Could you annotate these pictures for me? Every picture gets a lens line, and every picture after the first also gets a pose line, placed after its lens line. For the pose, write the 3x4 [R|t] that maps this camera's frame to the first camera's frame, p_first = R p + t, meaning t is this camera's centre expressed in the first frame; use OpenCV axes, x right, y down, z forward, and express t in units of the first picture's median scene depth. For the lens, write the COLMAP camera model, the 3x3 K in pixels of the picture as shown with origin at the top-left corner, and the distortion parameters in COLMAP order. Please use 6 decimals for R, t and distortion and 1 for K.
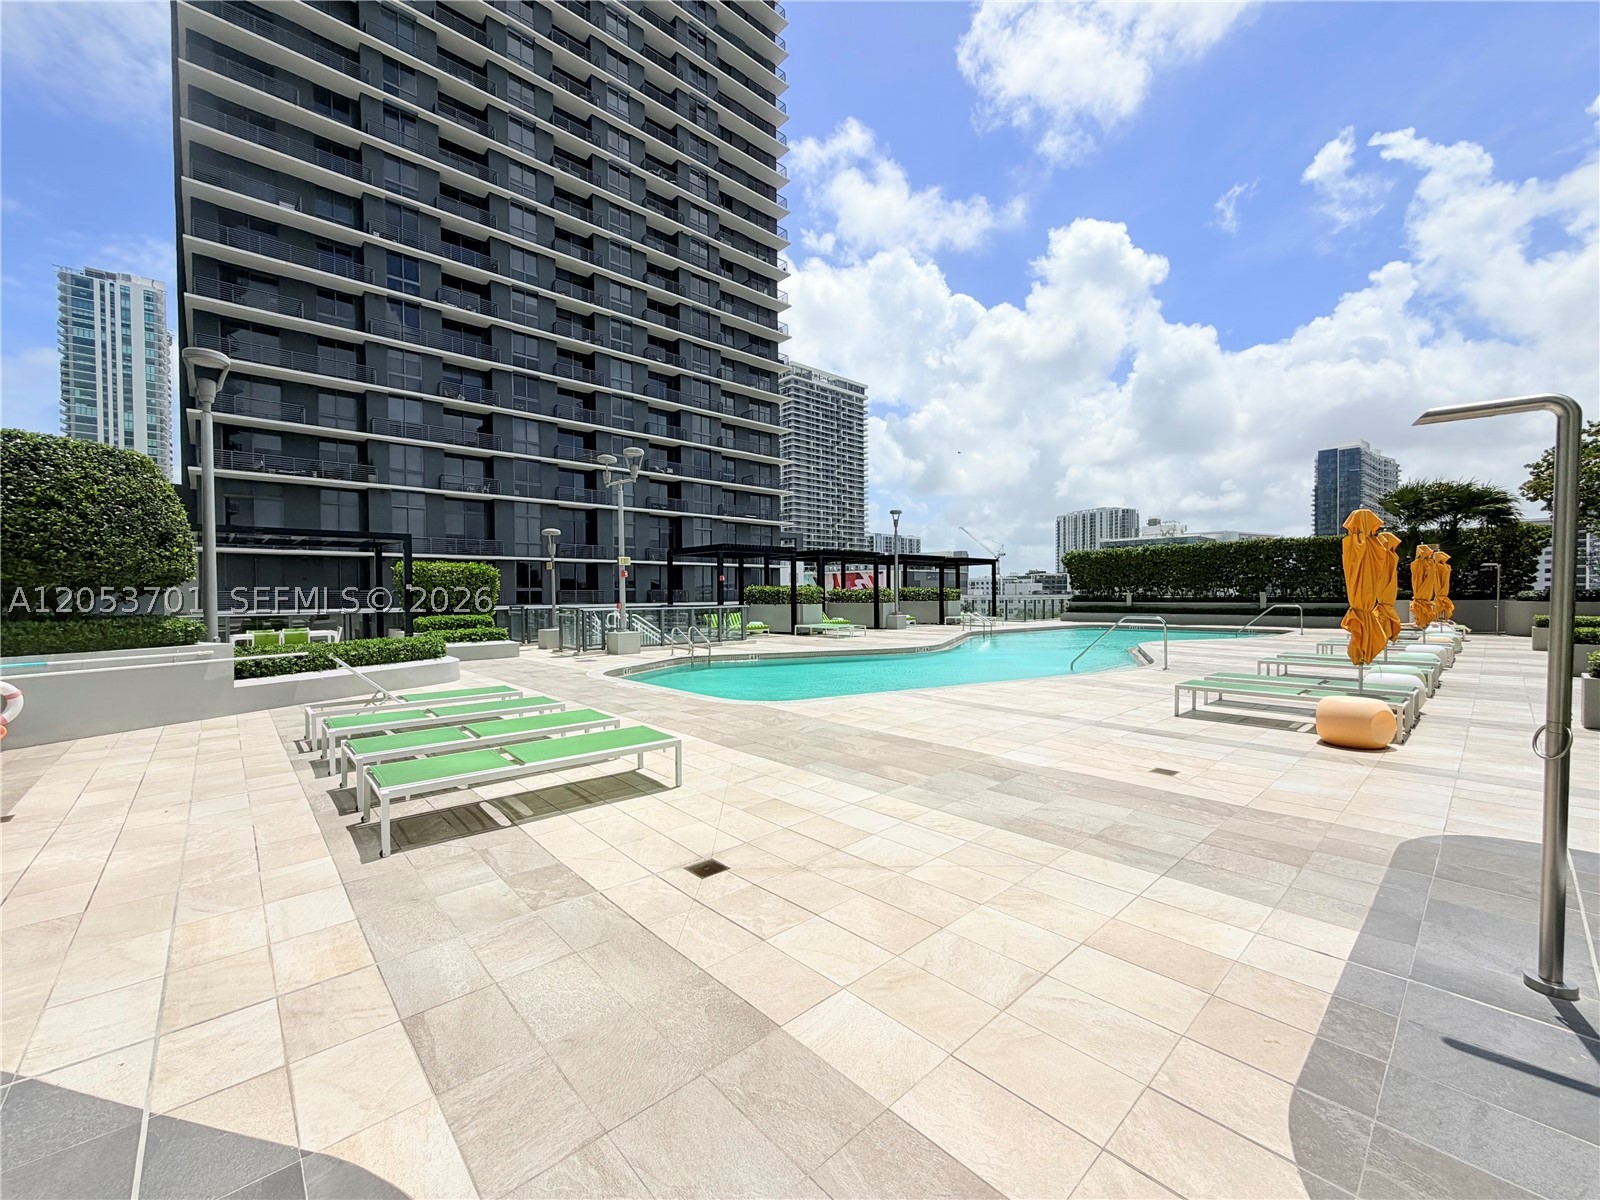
lens RADIAL K [[632.8, 0, 789.5], [0, 632.8, 605.5], [0, 0, 1]] dist [-0.000262, 0.000126]
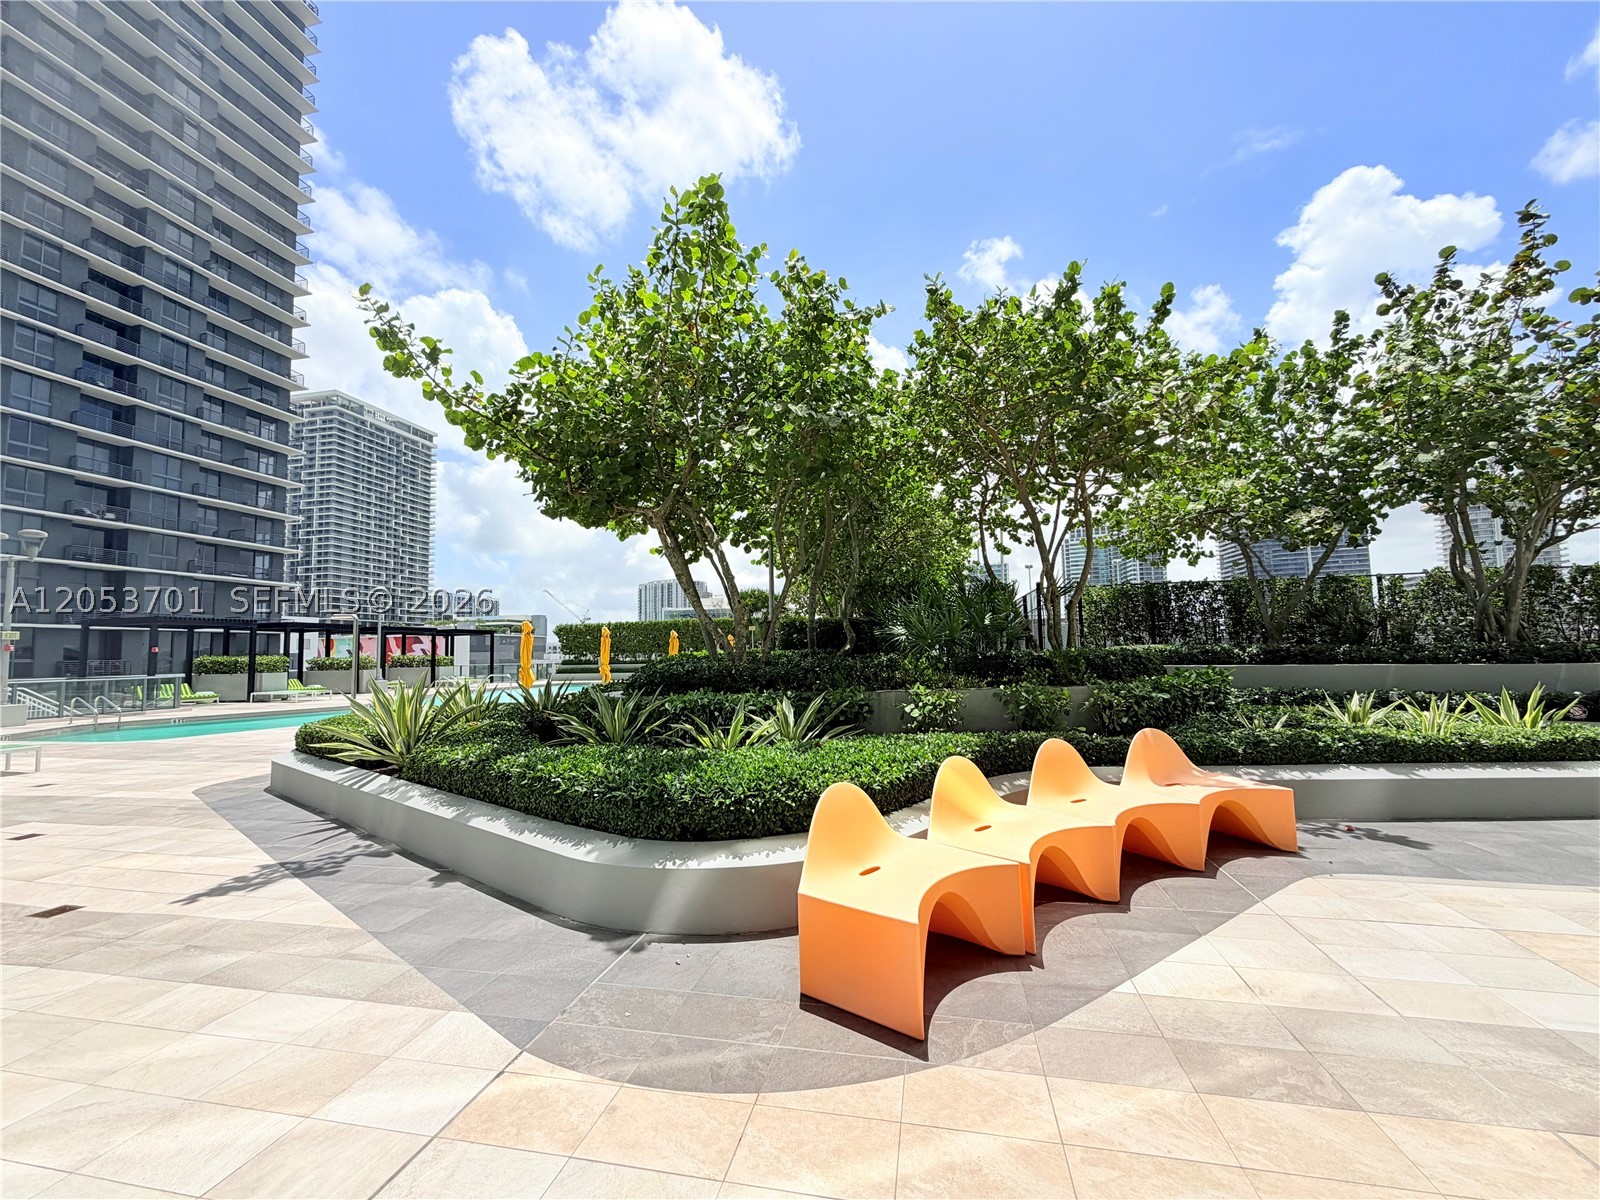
lens RADIAL K [[632.8, 0, 789.5], [0, 632.8, 605.5], [0, 0, 1]] dist [-0.000262, 0.000126]
pose [[0.808957, 0.033995, 0.586883, 0.048421], [0.025179, 0.995407, -0.092365, 0.002503], [-0.587328, 0.089497, 0.804386, -0.176737]]
